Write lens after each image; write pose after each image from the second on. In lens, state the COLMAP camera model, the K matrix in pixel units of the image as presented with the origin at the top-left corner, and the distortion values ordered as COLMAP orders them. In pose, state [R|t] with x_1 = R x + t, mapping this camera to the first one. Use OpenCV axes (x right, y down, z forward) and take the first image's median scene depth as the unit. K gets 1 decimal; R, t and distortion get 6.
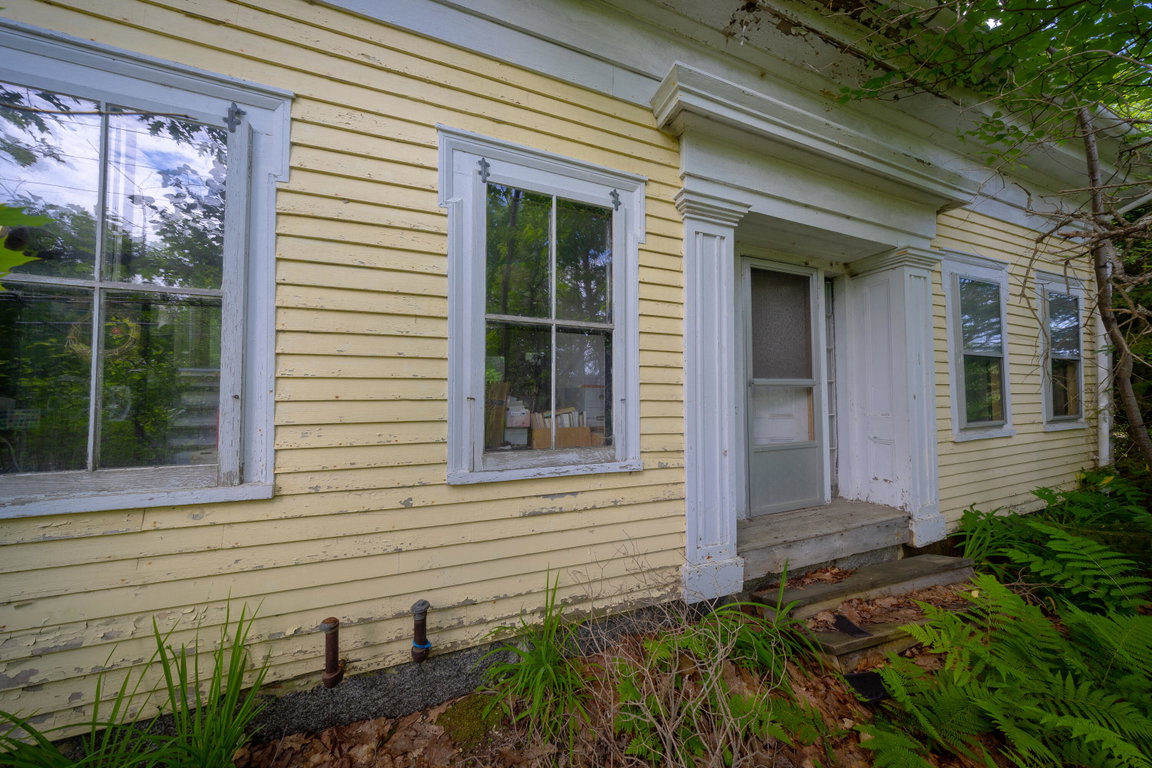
lens RADIAL K [[339.6, 0, 593.7], [0, 339.6, 382.6], [0, 0, 1]] dist [0.001734, -0.000016]
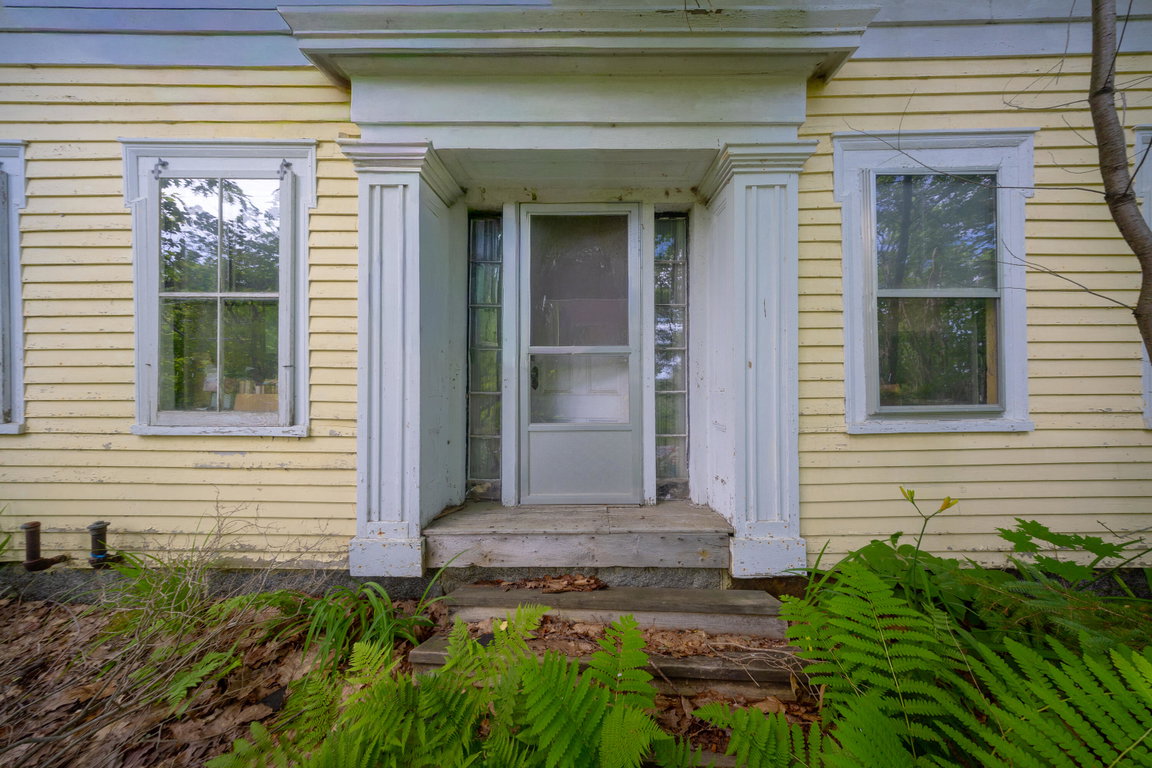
lens RADIAL K [[337.0, 0, 587.1], [0, 337.0, 381.3], [0, 0, 1]] dist [-0.004533, 0.002154]
pose [[0.937870, -0.001430, -0.346983, 1.348465], [0.012985, 0.999436, 0.030978, 0.078582], [0.346743, -0.033559, 0.937360, 0.376671]]
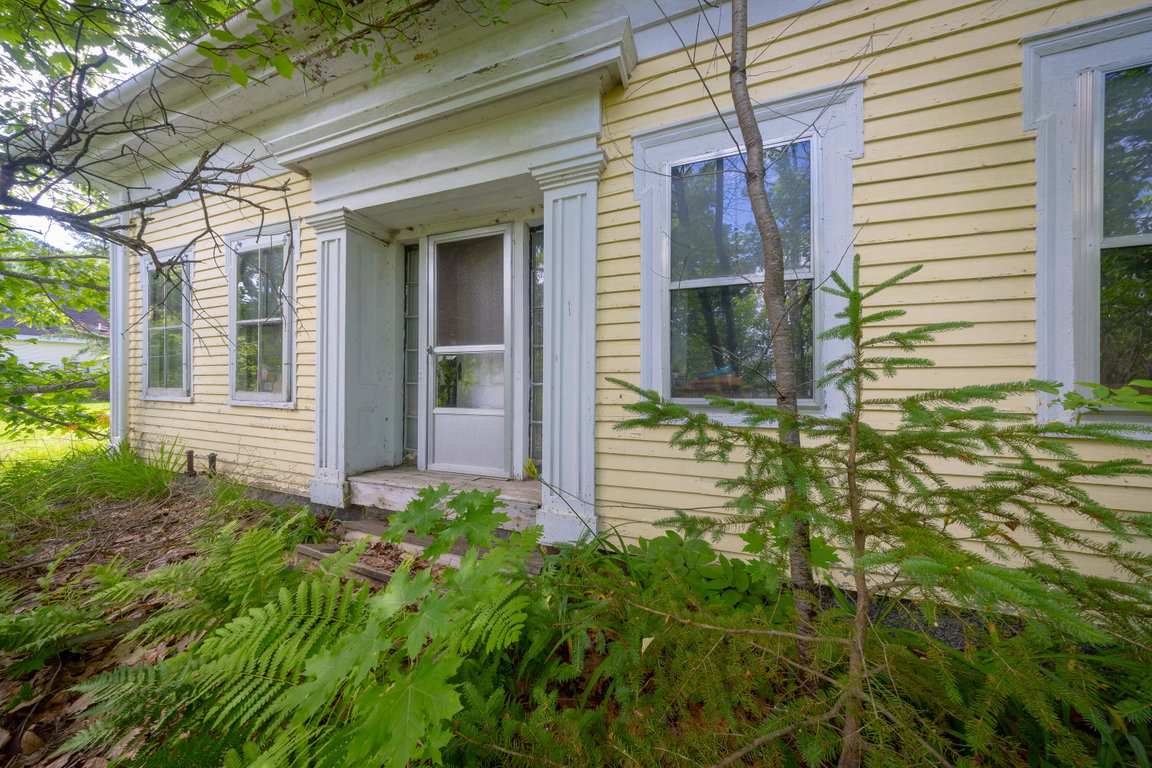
lens RADIAL K [[337.0, 0, 587.1], [0, 337.0, 381.3], [0, 0, 1]] dist [-0.004533, 0.002154]
pose [[0.776909, 0.005012, -0.629593, 2.298615], [0.016716, 0.999452, 0.028585, 0.114739], [0.629391, -0.032732, 0.776399, 0.688665]]
